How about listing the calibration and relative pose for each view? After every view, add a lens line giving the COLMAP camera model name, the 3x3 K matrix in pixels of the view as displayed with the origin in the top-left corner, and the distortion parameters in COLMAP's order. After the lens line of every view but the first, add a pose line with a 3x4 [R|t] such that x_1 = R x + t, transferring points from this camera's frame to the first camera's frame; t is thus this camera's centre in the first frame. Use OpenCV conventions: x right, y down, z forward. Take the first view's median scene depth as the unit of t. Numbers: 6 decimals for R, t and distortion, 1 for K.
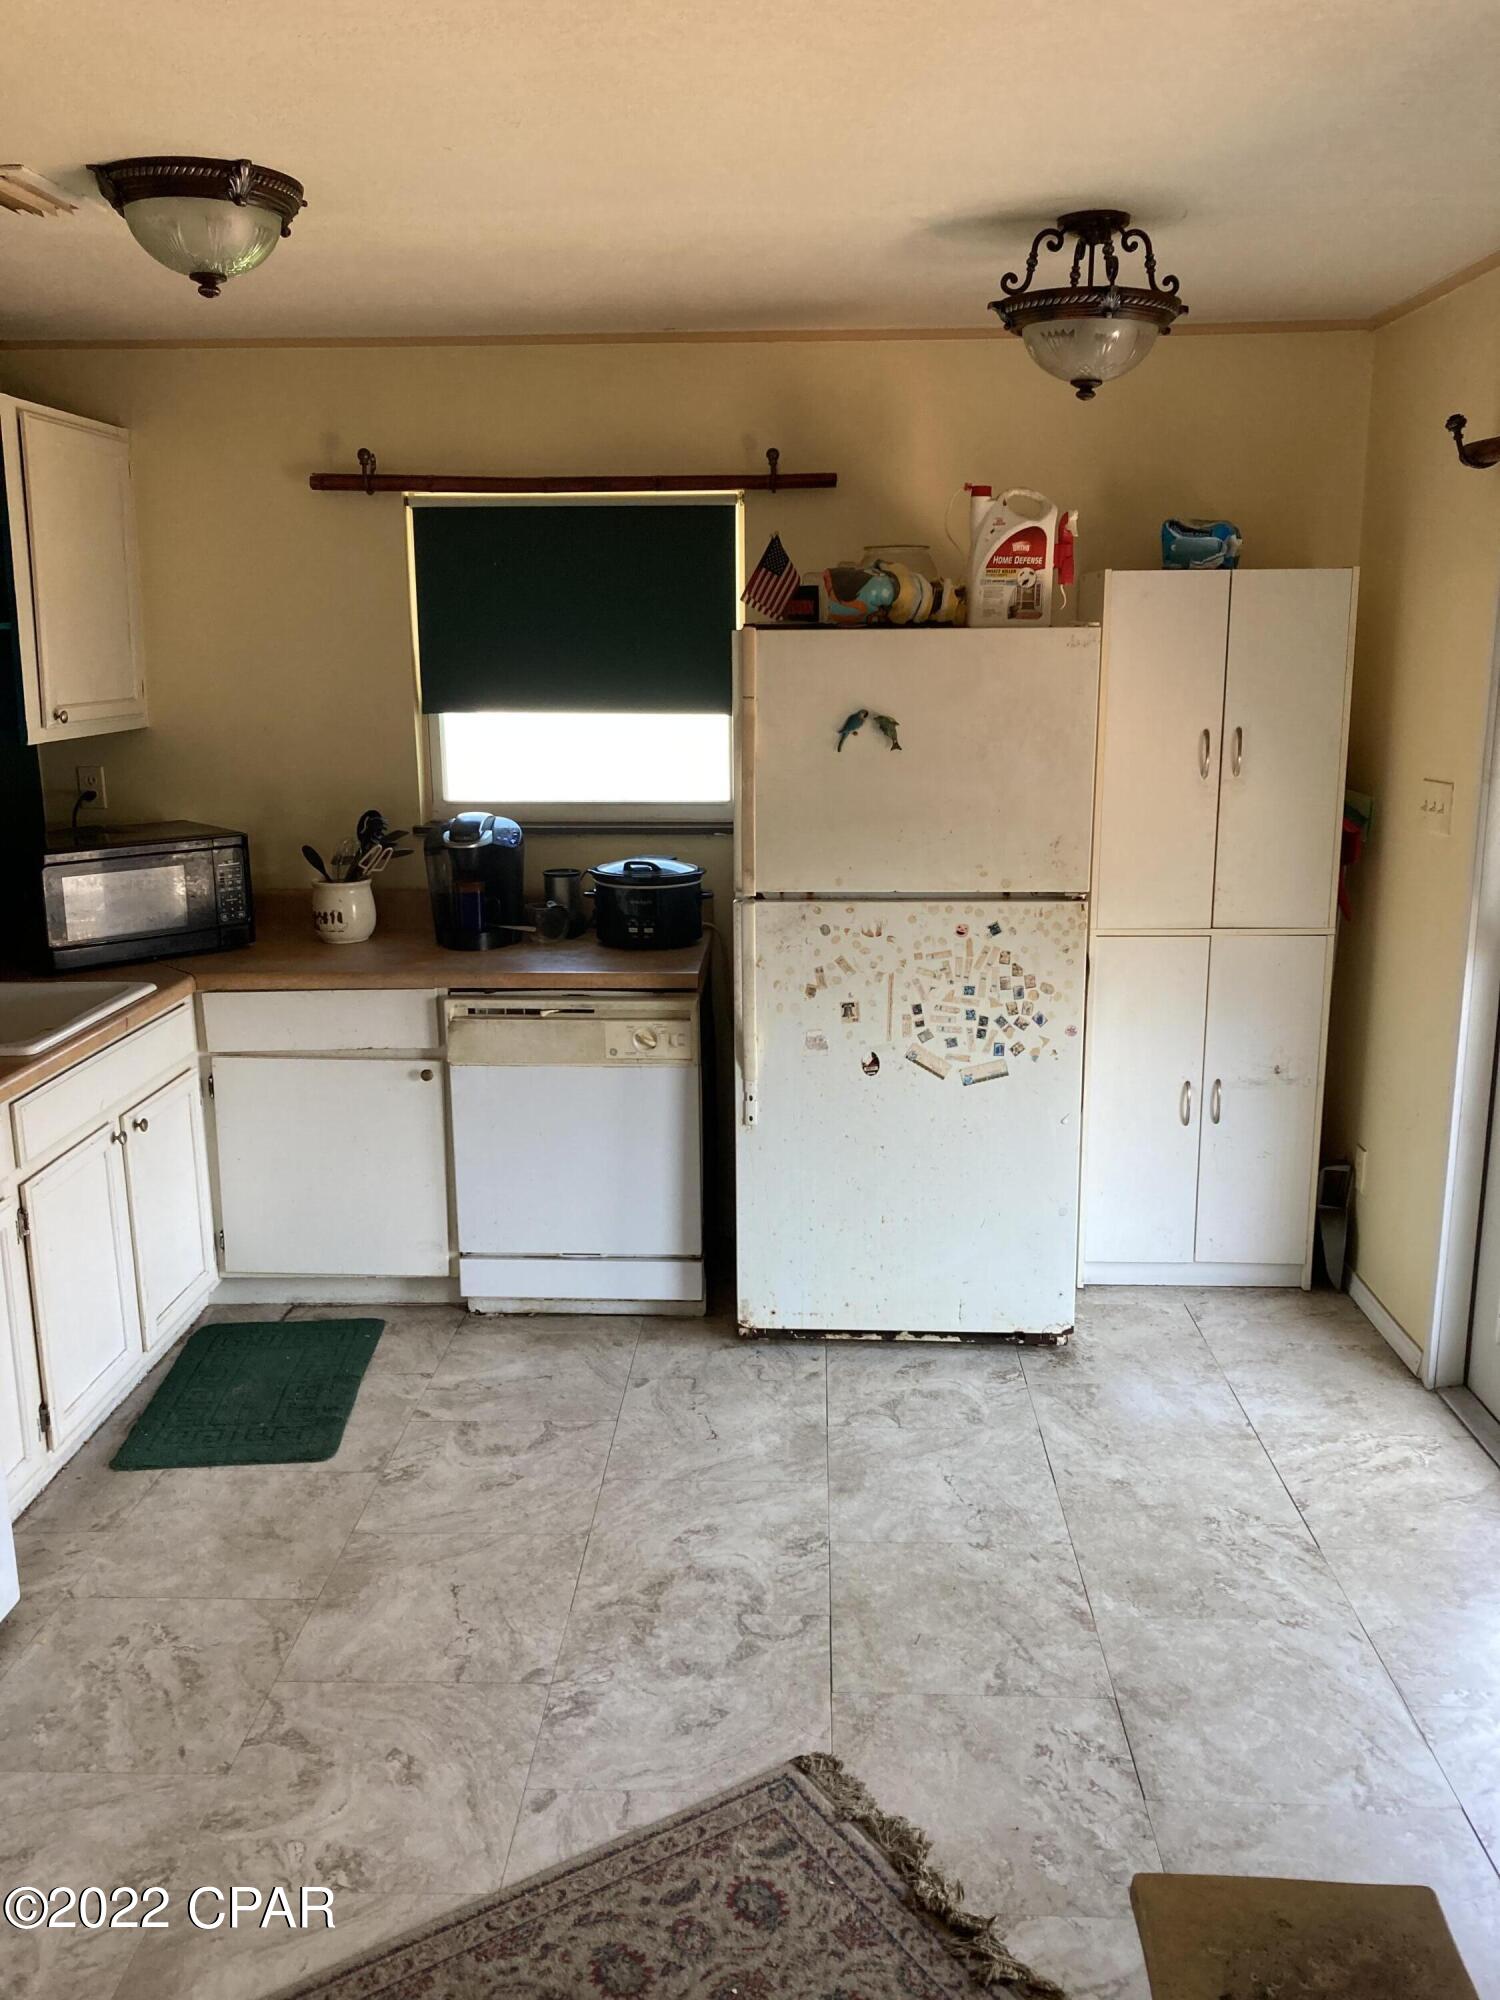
lens RADIAL K [[1624.1, 0, 749.1], [0, 1624.1, 999.9], [0, 0, 1]] dist [0.009489, 0.008477]
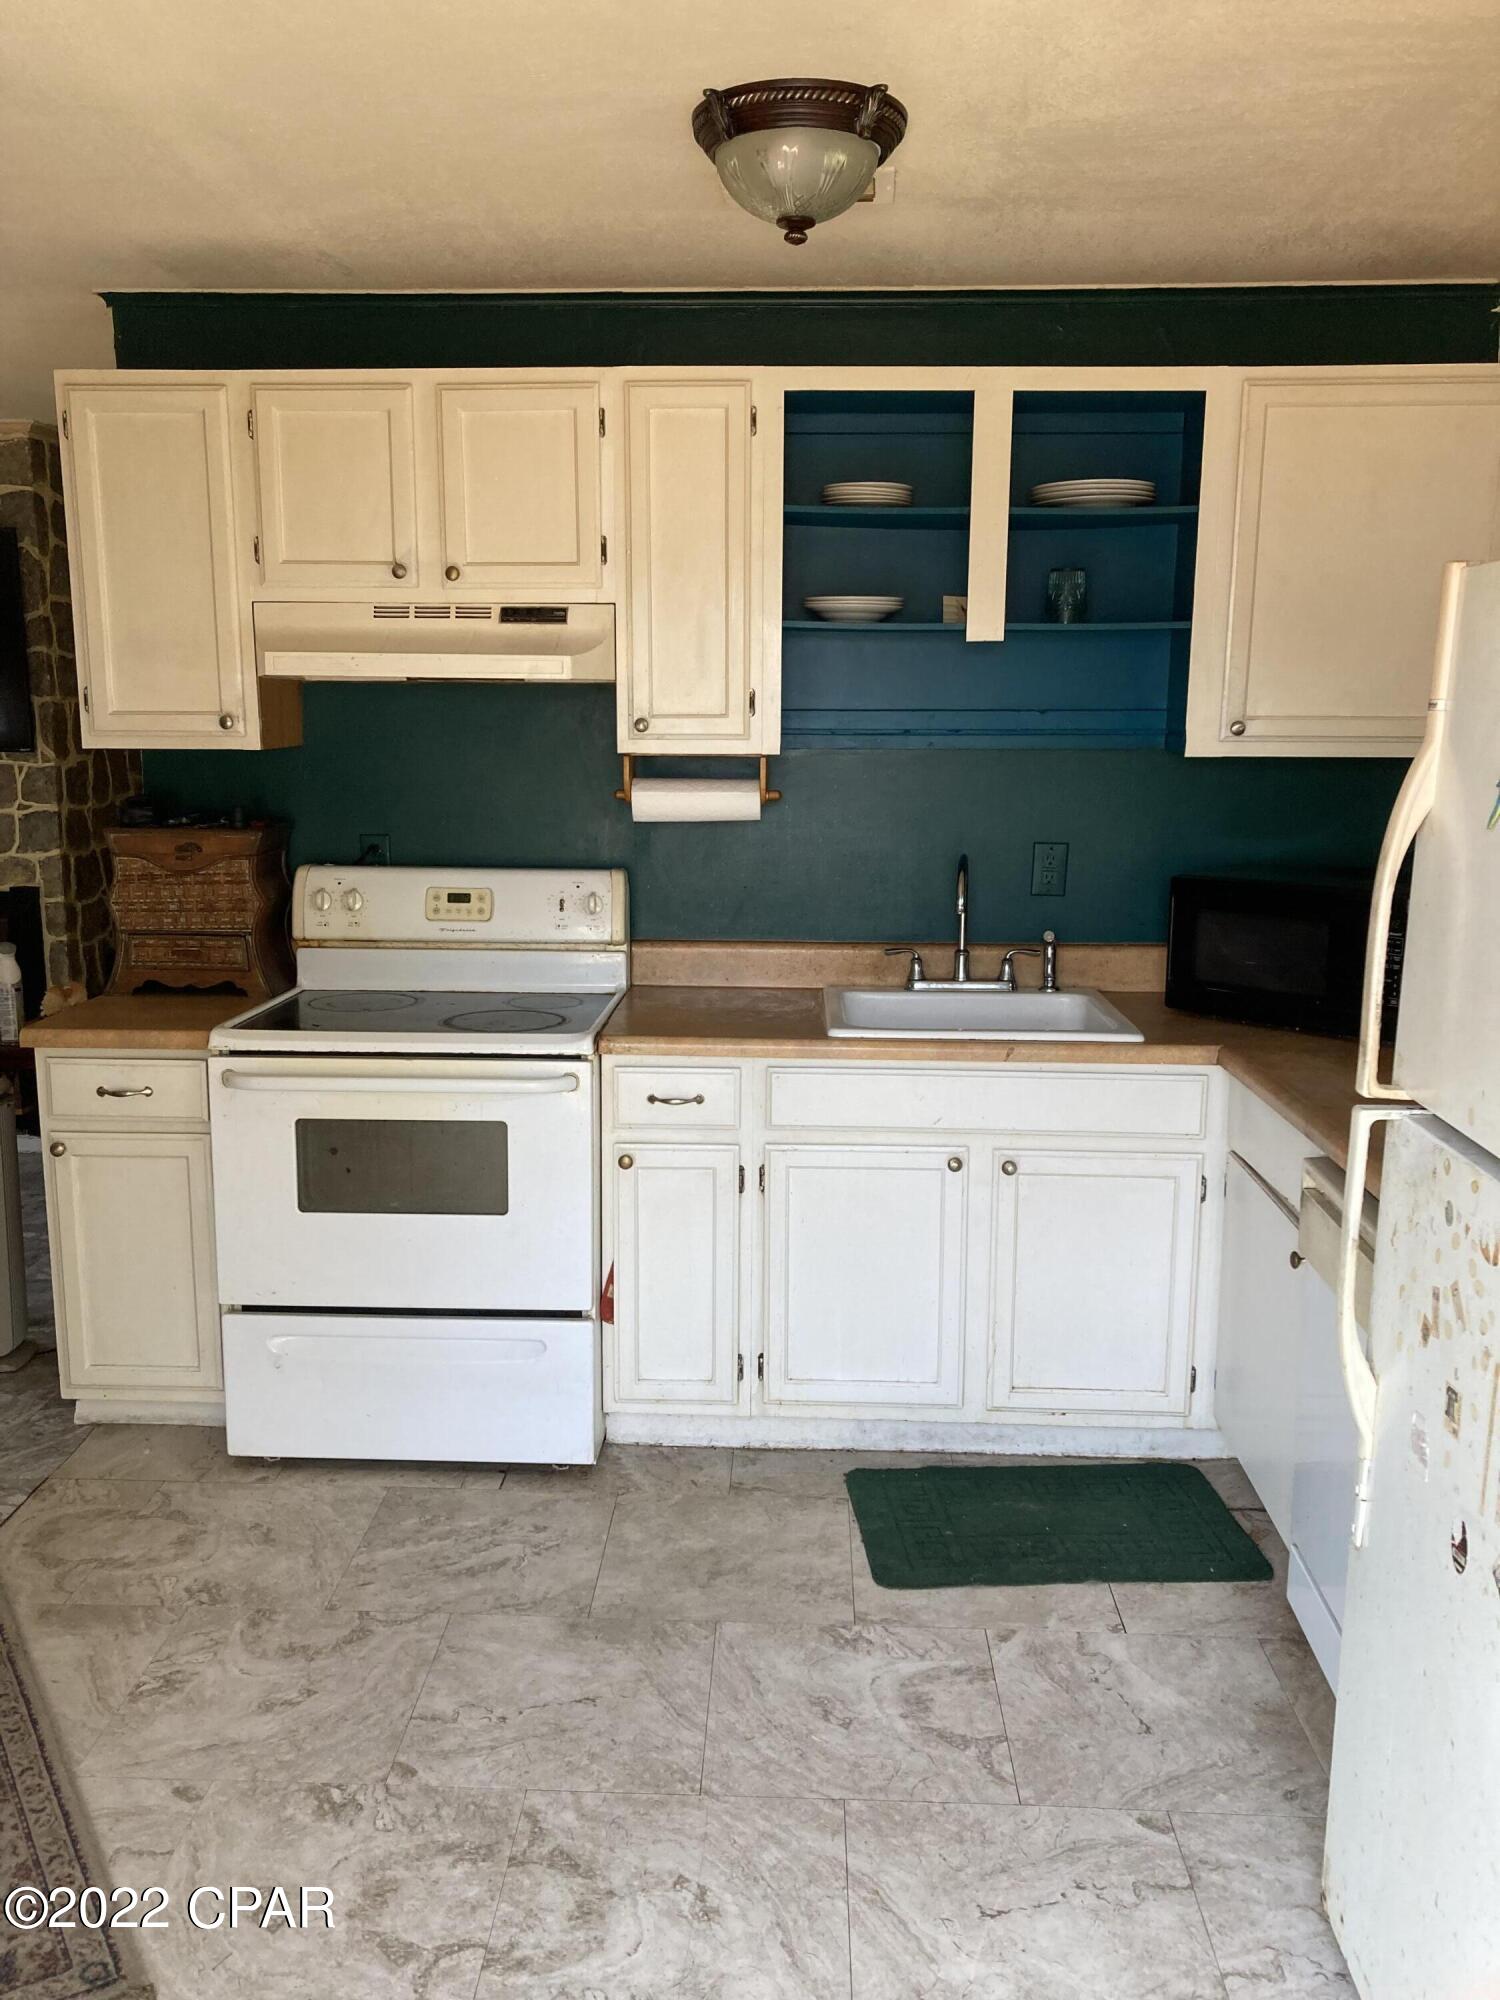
lens RADIAL K [[1647.5, 0, 748.1], [0, 1647.5, 1003.1], [0, 0, 1]] dist [0.023308, -0.008107]
pose [[-0.000663, 0.182375, -0.983229, 0.617369], [-0.226376, 0.957677, 0.177788, -0.169411], [0.974040, 0.222697, 0.040650, 0.963098]]
